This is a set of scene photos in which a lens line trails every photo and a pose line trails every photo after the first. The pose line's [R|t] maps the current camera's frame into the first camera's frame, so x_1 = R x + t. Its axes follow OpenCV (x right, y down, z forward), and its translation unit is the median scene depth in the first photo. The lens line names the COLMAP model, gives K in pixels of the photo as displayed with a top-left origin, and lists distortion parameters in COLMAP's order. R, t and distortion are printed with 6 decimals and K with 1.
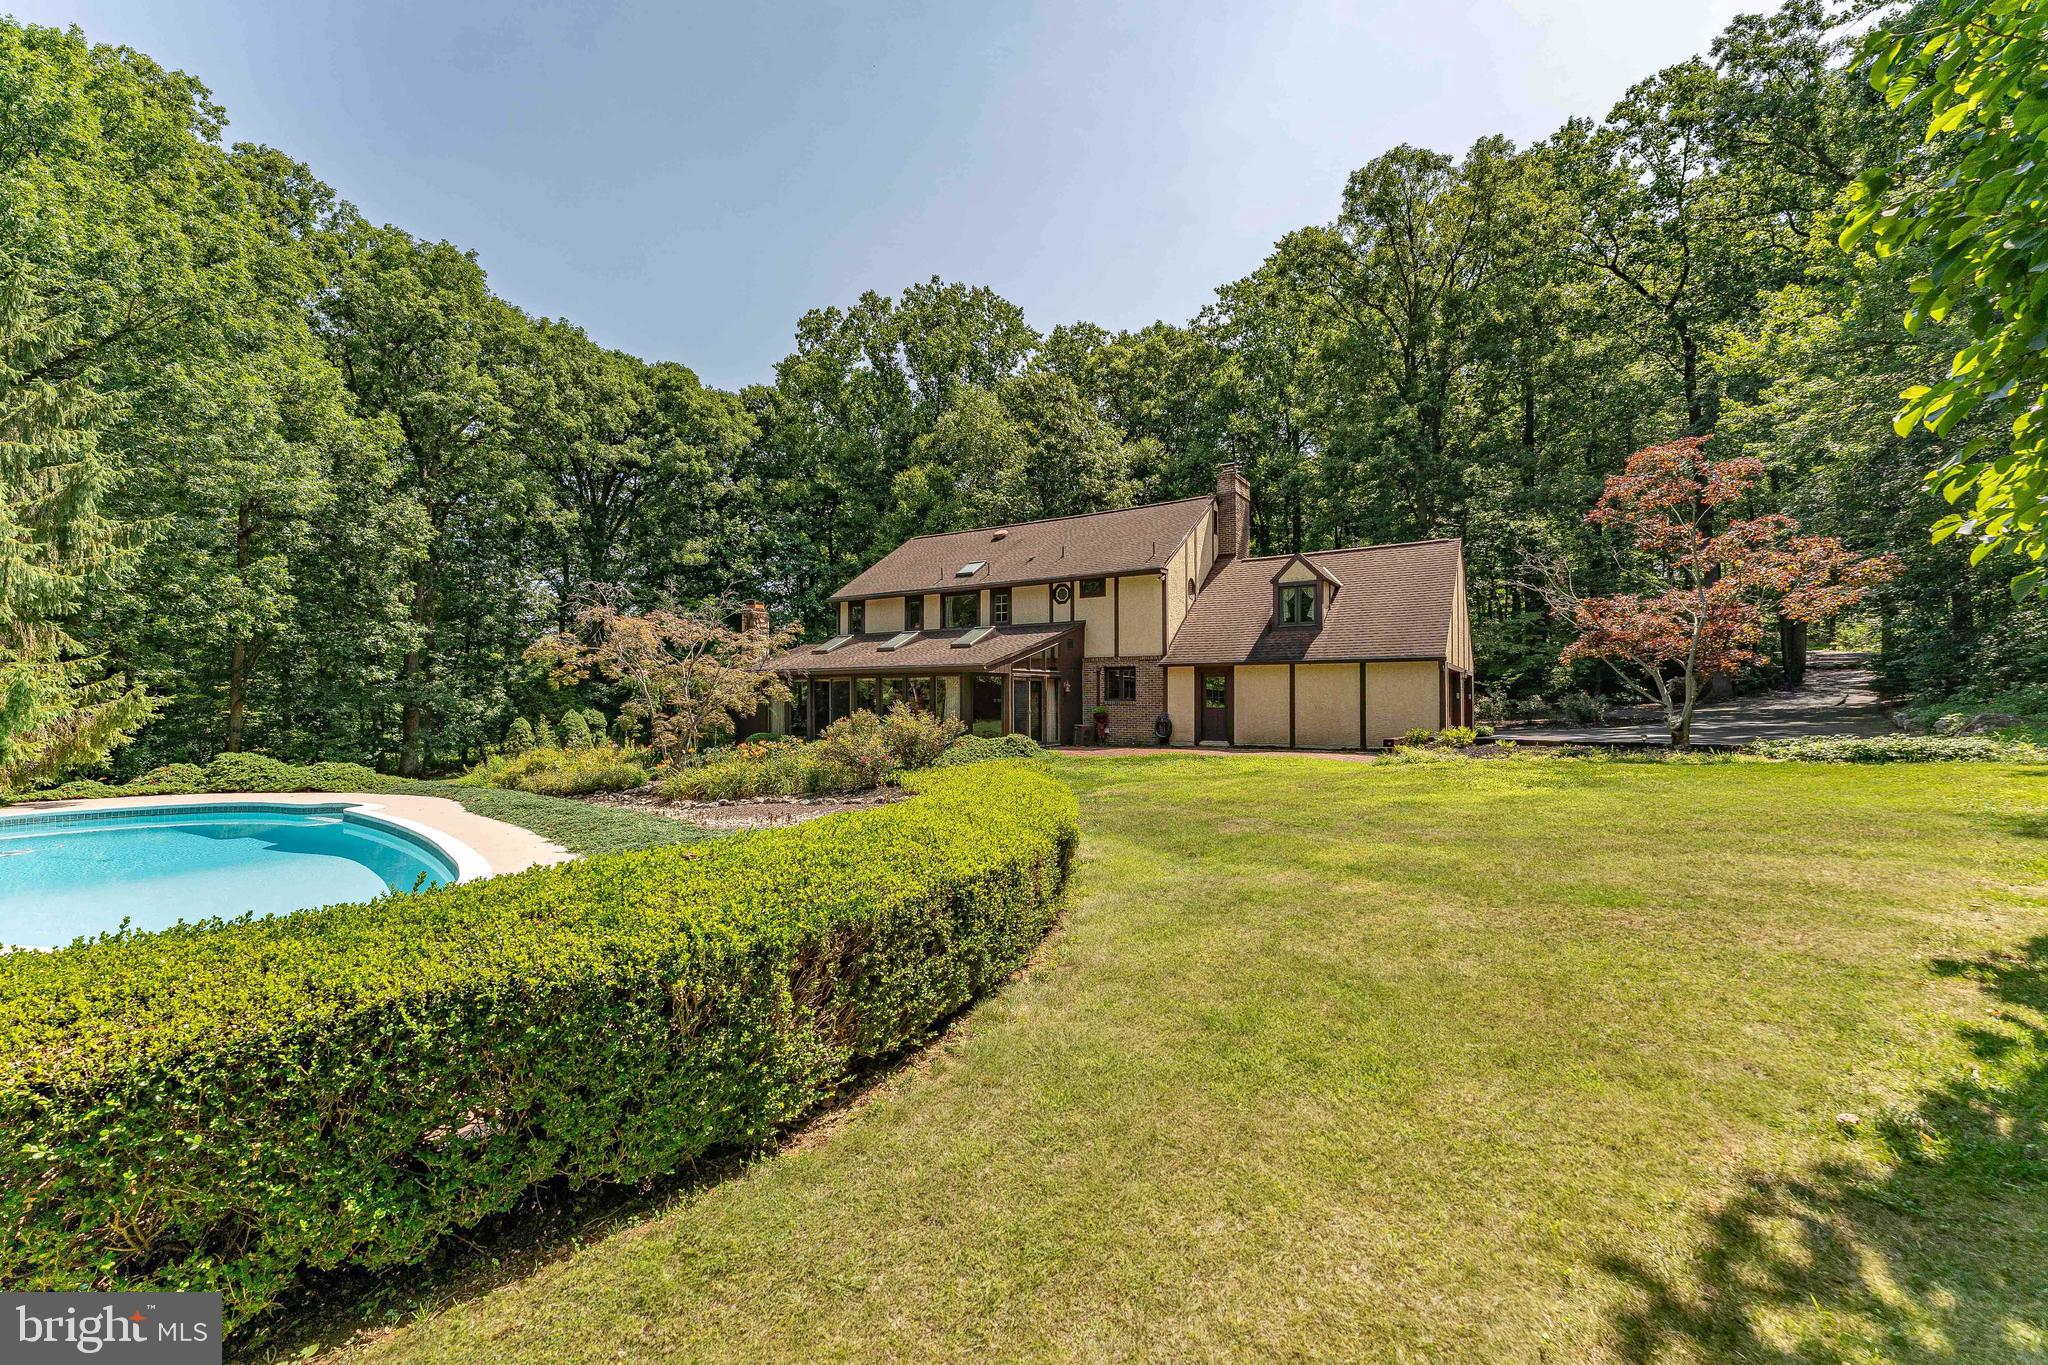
lens RADIAL K [[836.3, 0, 1024.0], [0, 836.3, 682.5], [0, 0, 1]] dist [-0.004619, -0.000273]
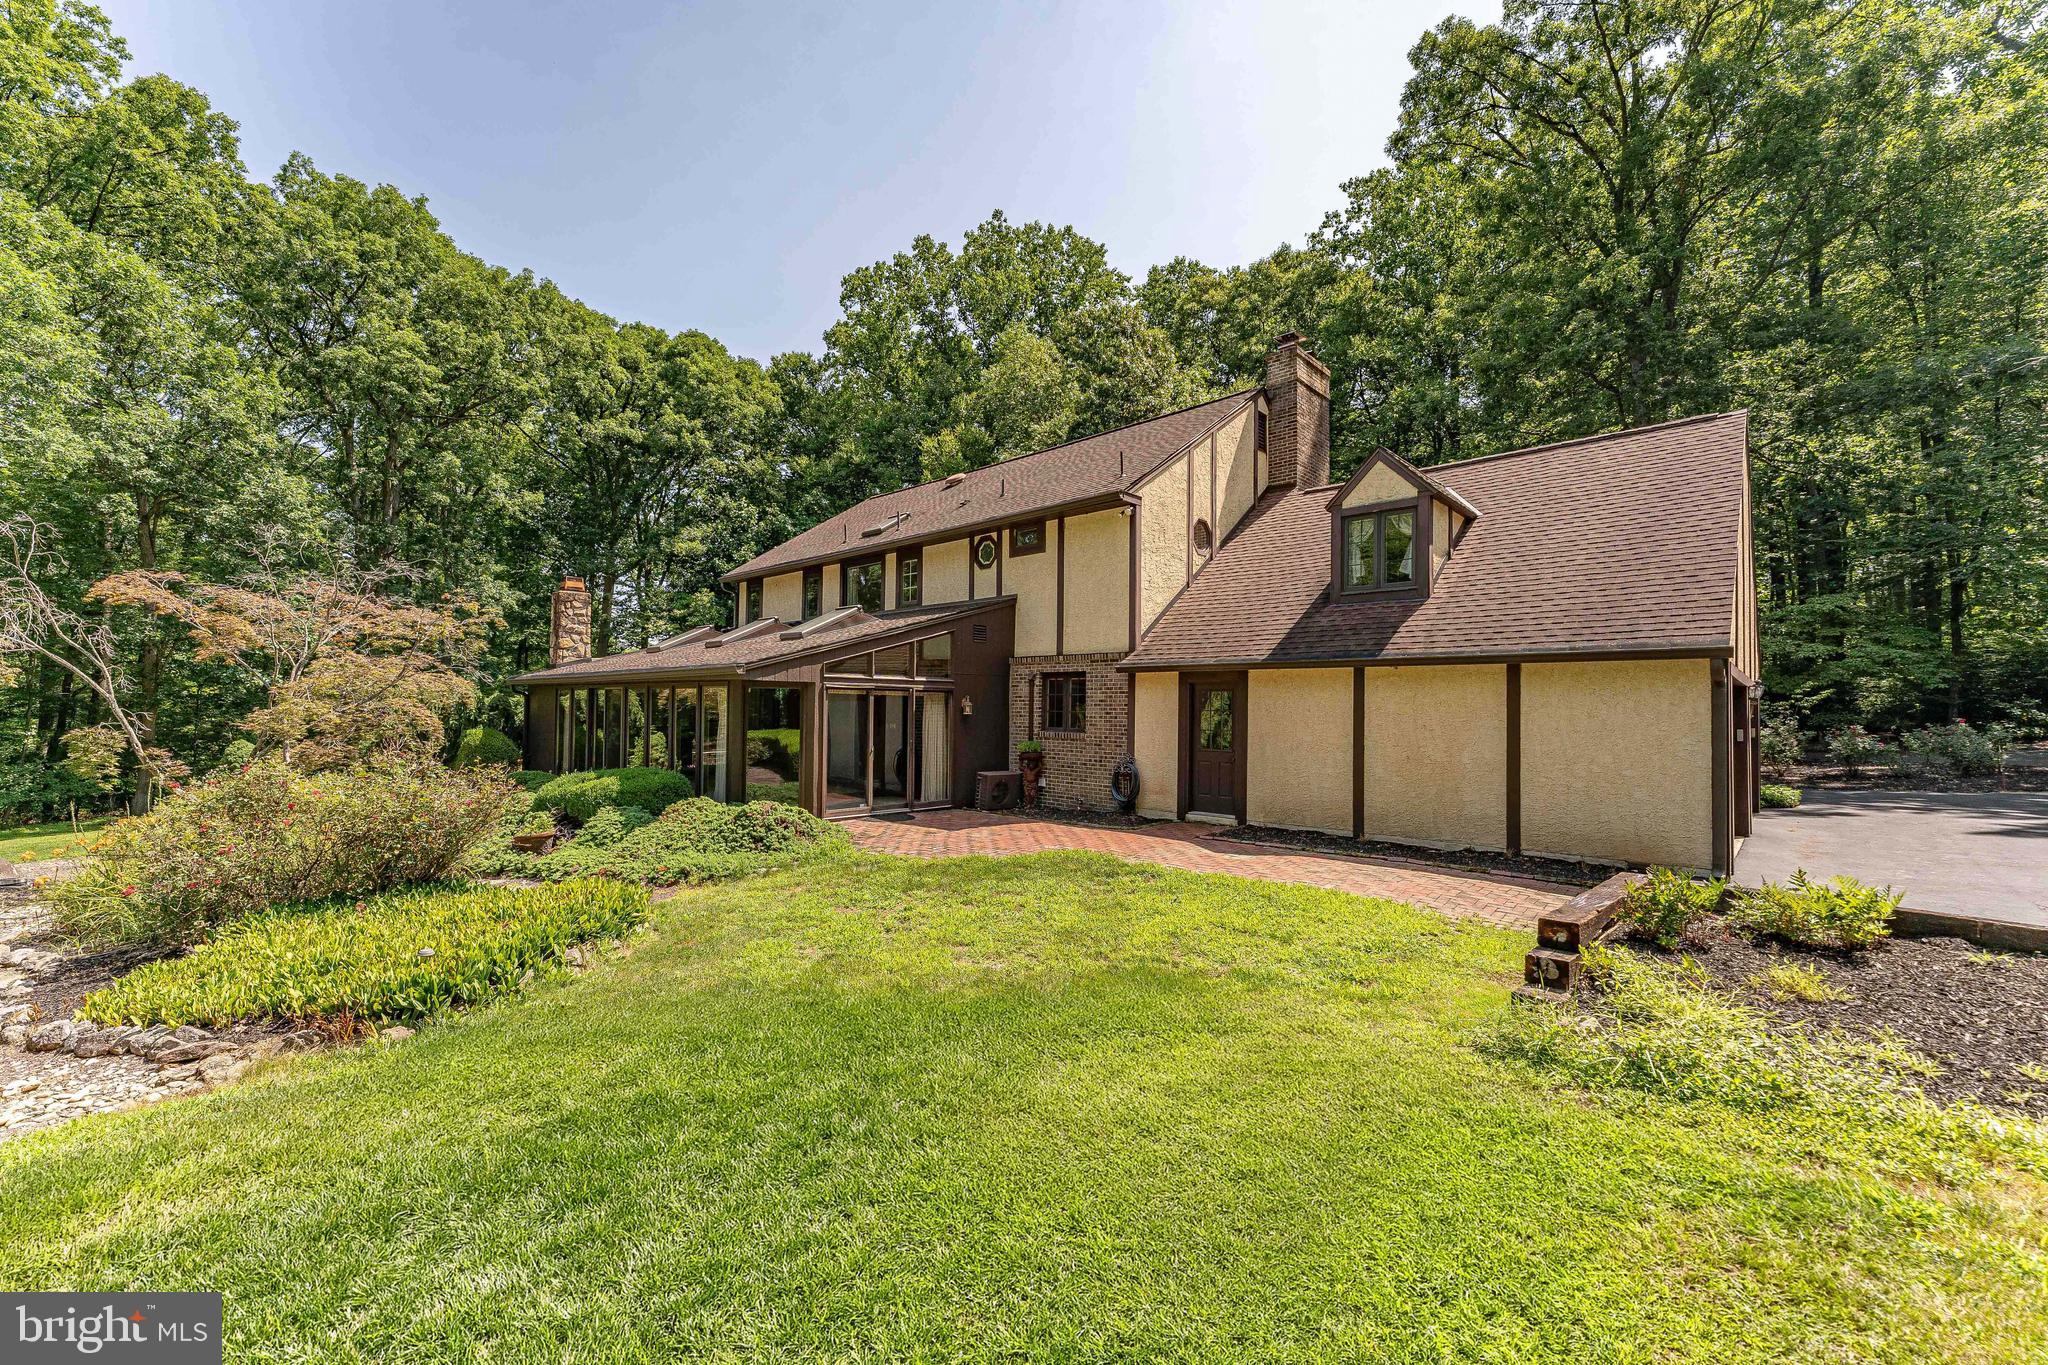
lens RADIAL K [[836.3, 0, 1024.0], [0, 836.3, 682.5], [0, 0, 1]] dist [-0.004619, -0.000273]
pose [[0.982077, 0.005533, -0.188397, 0.170875], [-0.008042, 0.999889, -0.012557, -0.003955], [0.188306, 0.013847, 0.982013, 0.375275]]
